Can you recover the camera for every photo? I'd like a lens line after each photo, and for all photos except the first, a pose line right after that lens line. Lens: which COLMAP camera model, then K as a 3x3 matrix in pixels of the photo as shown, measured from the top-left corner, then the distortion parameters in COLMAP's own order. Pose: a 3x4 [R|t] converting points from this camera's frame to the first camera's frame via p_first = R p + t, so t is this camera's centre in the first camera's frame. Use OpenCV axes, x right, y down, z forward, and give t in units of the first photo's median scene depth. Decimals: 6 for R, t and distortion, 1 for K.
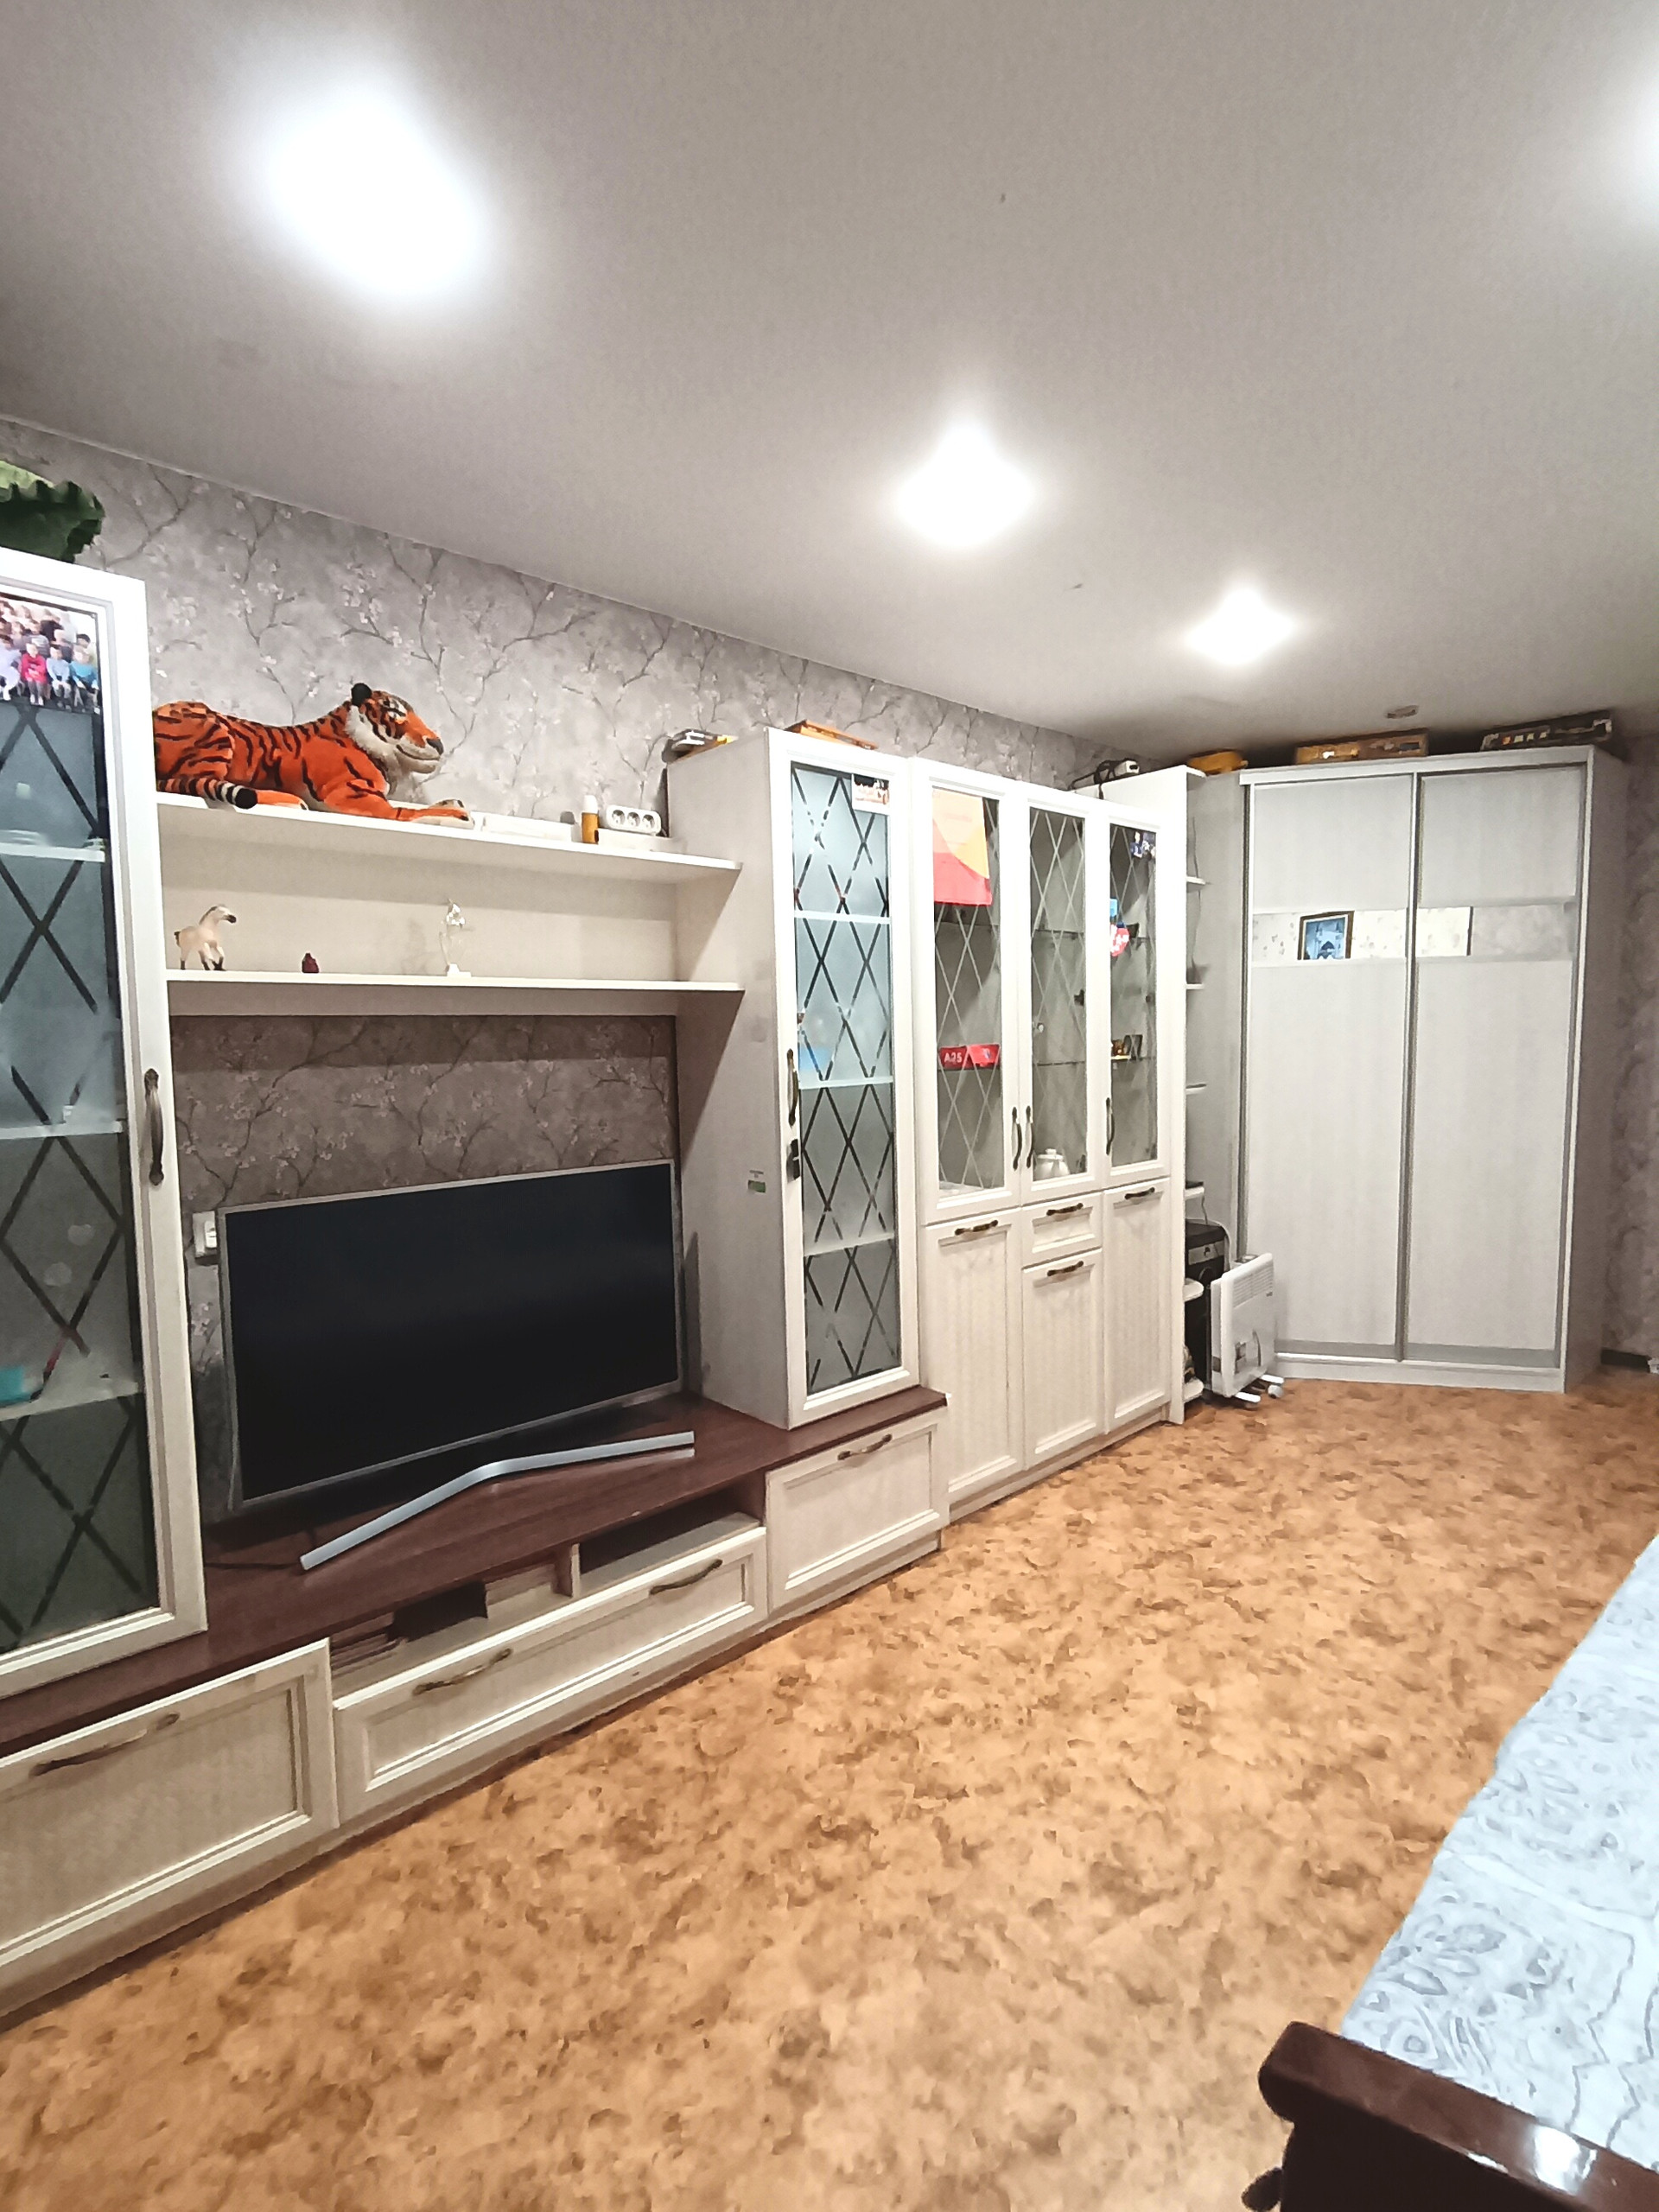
lens RADIAL K [[1044.7, 0, 822.7], [0, 1044.7, 1105.8], [0, 0, 1]] dist [-0.010843, -0.000905]
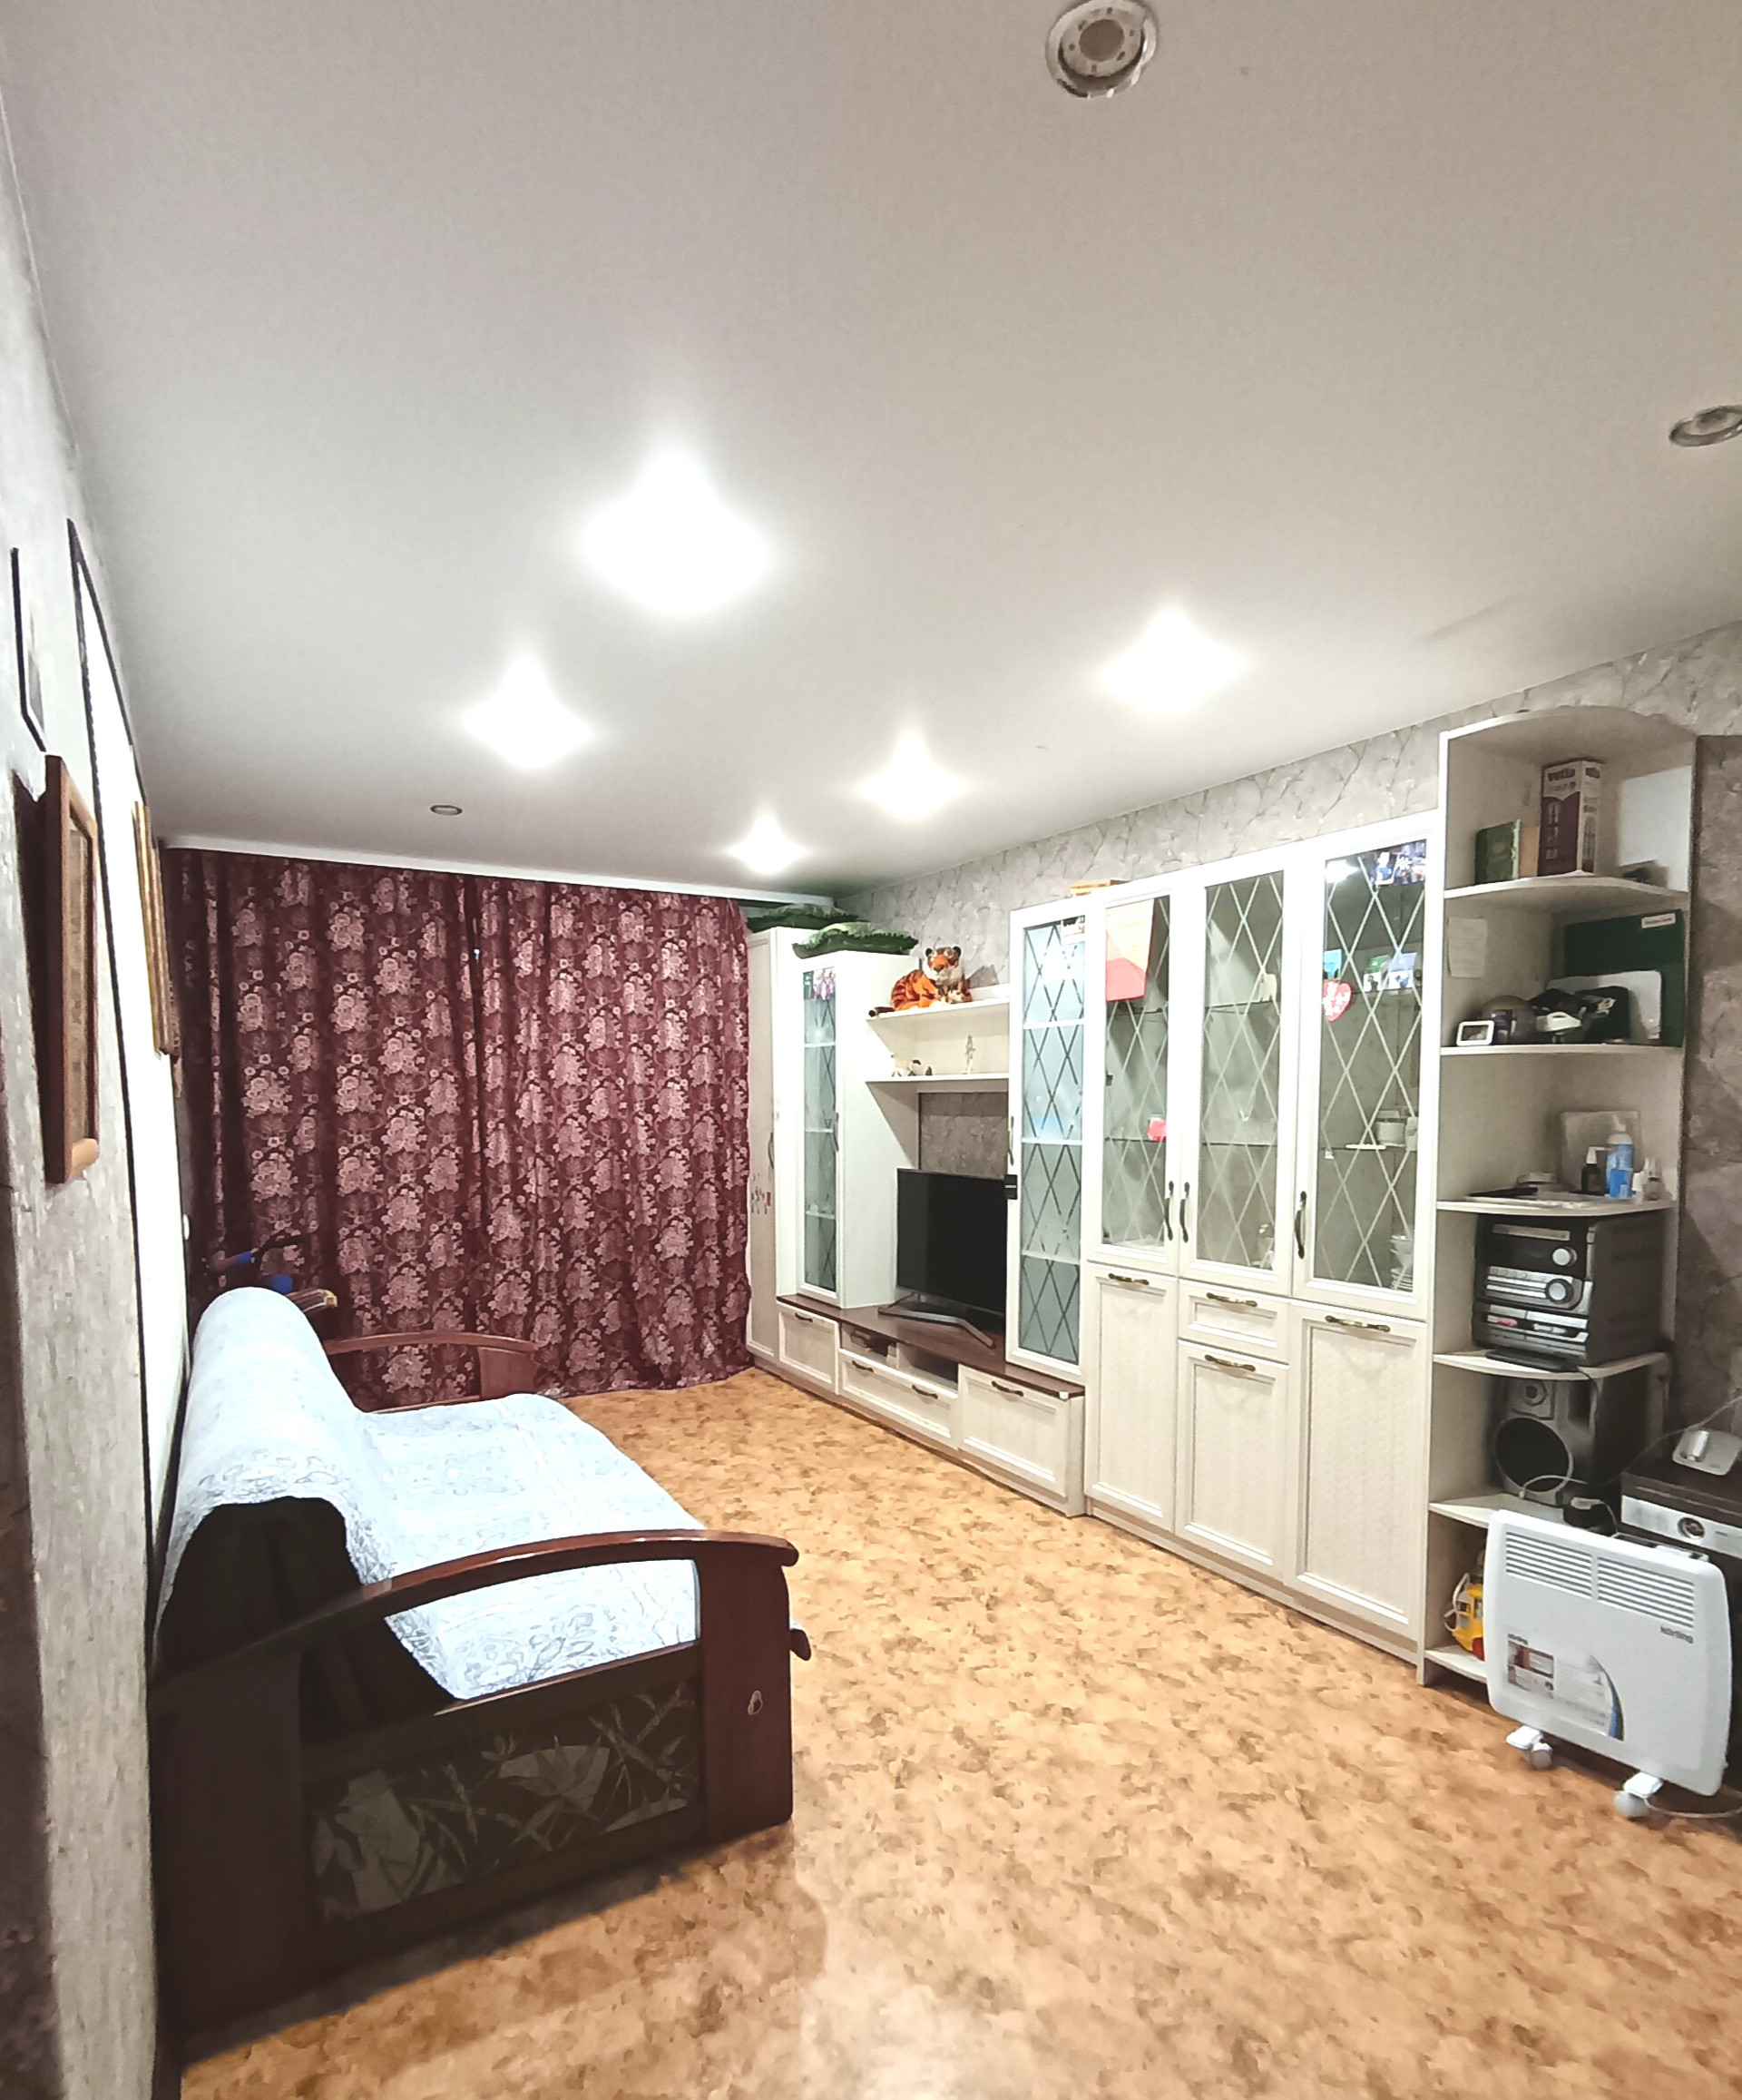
lens RADIAL K [[1099.6, 0, 874.7], [0, 1099.6, 1151.3], [0, 0, 1]] dist [-0.007919, -0.001556]
pose [[-0.181208, 0.066355, -0.981204, 1.529677], [-0.063719, 0.994833, 0.079045, -0.111762], [0.981378, 0.076845, -0.176043, 1.038515]]
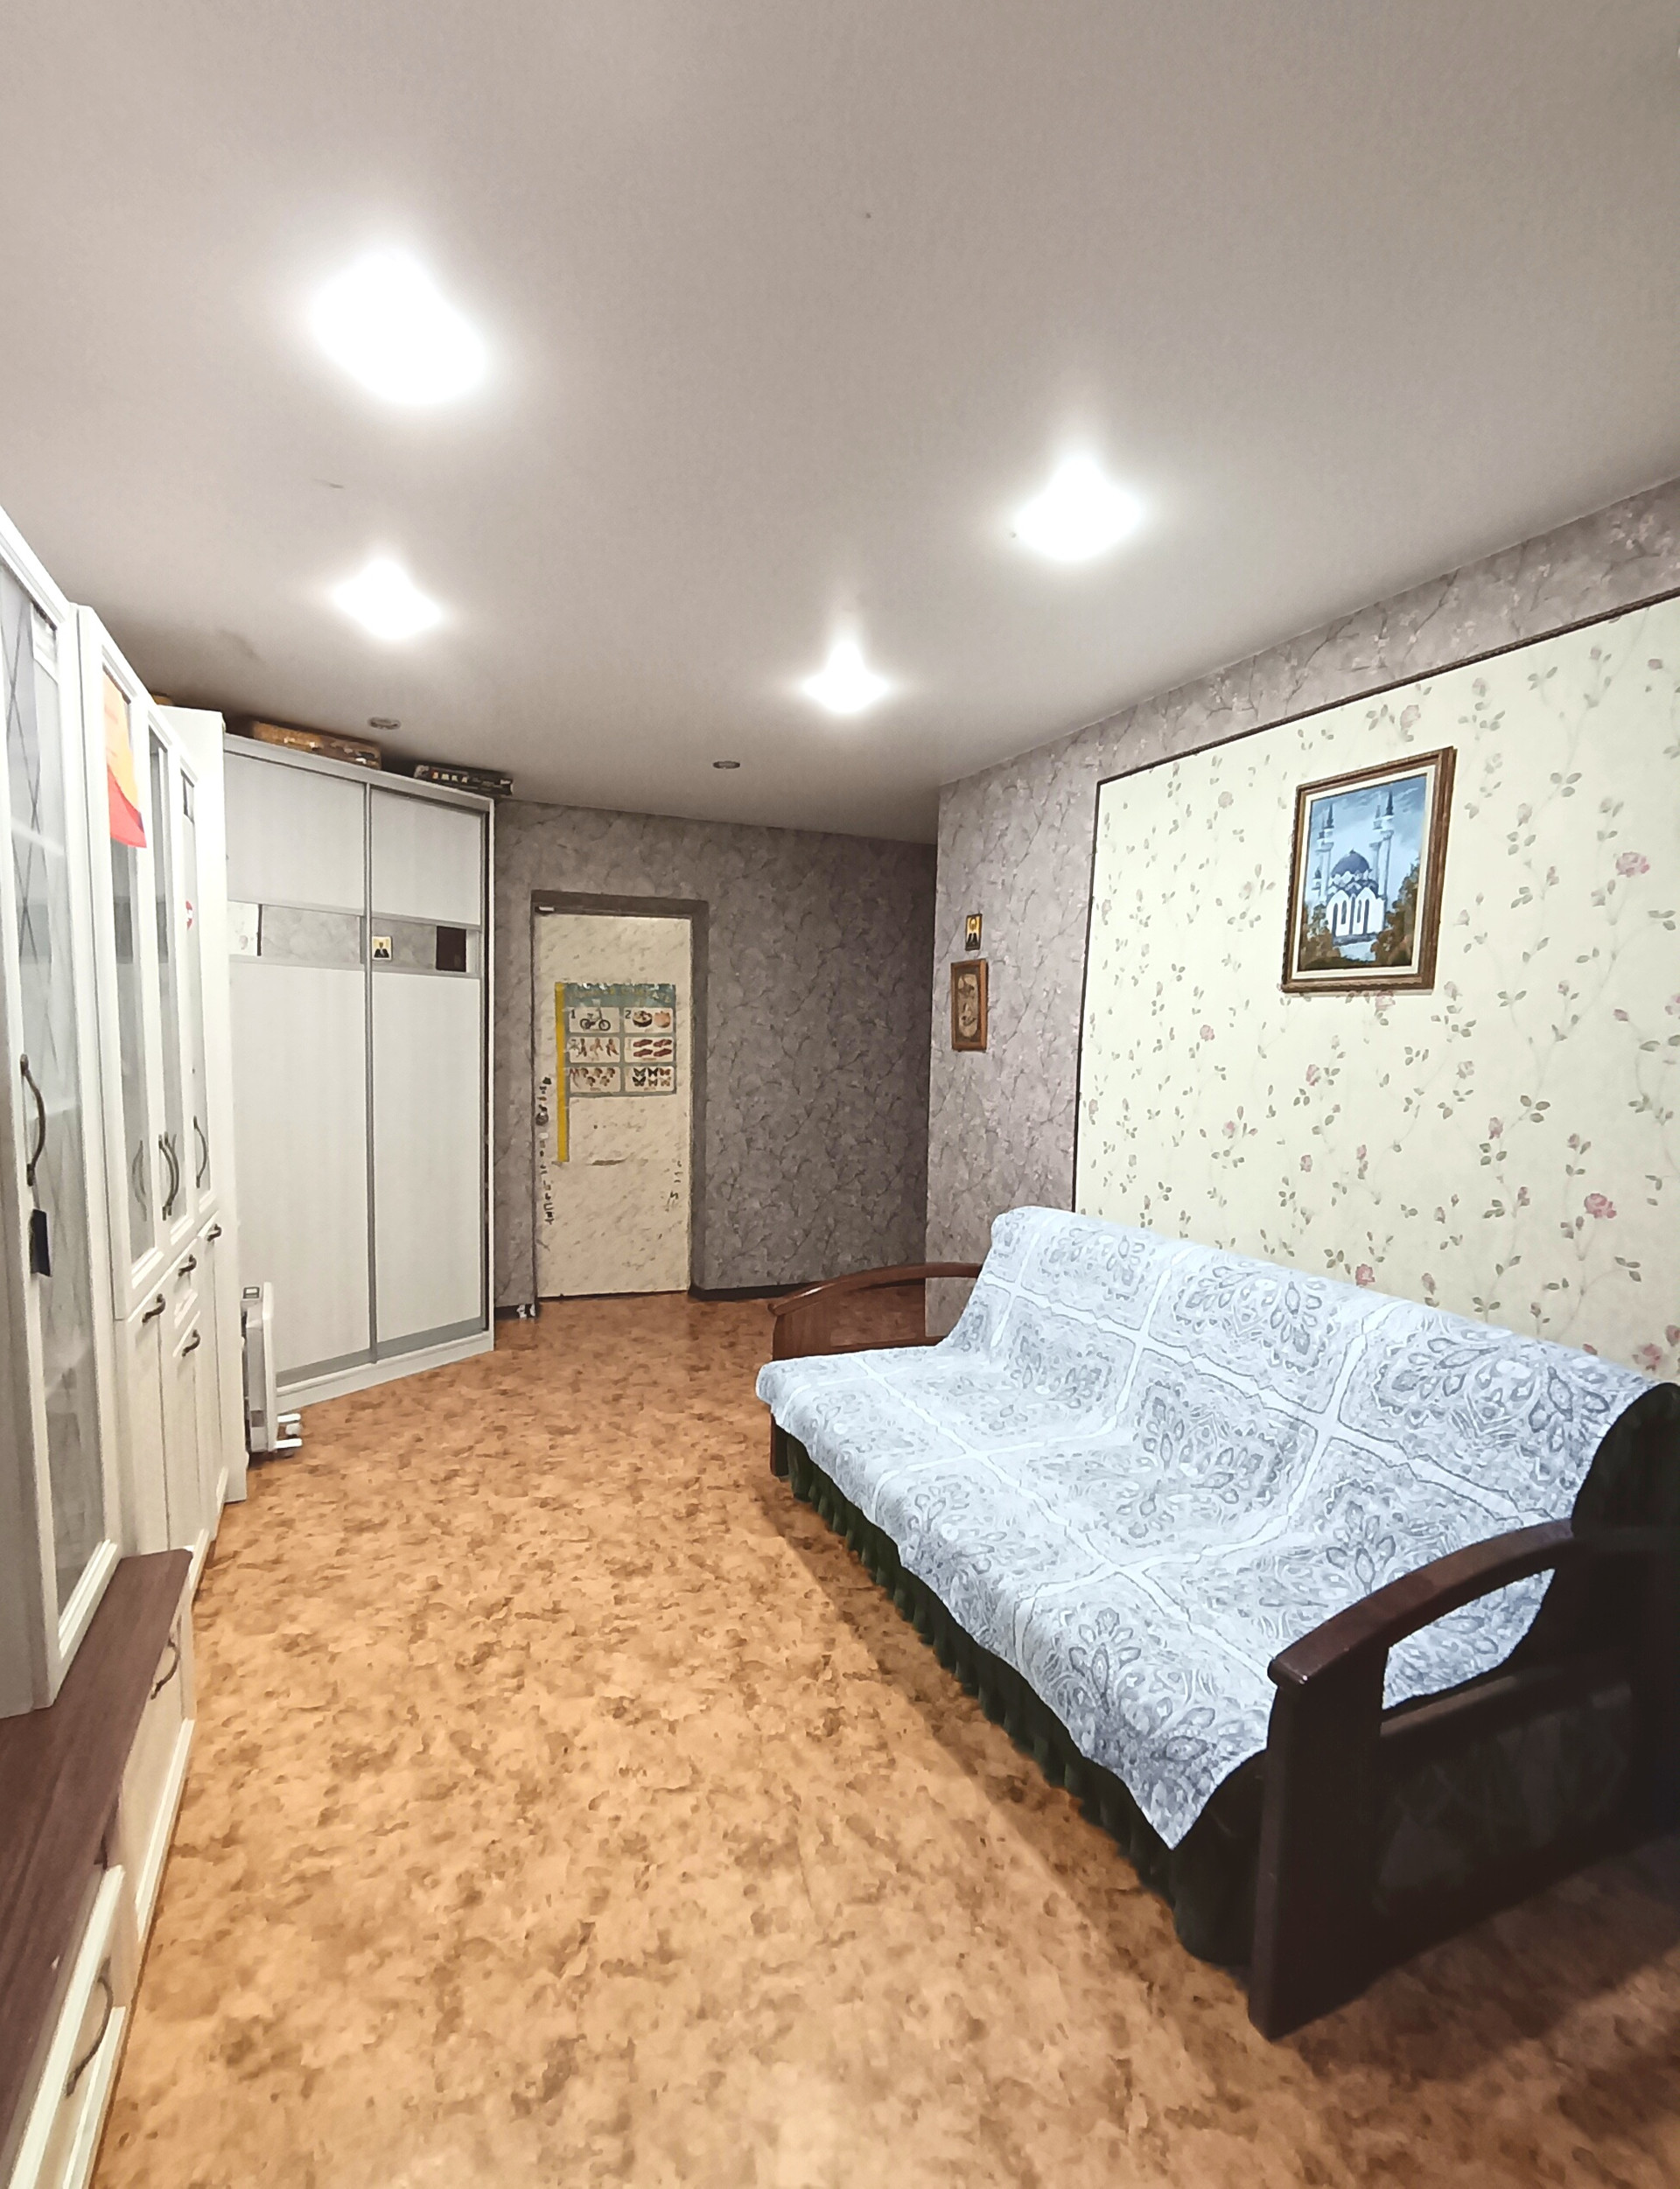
lens RADIAL K [[1058.0, 0, 856.2], [0, 1058.0, 1118.0], [0, 0, 1]] dist [-0.013556, 0.000356]
pose [[0.291500, -0.050686, 0.955227, -0.430511], [0.043842, 0.998254, 0.039590, -0.020395], [-0.955566, 0.030339, 0.293213, 0.374566]]
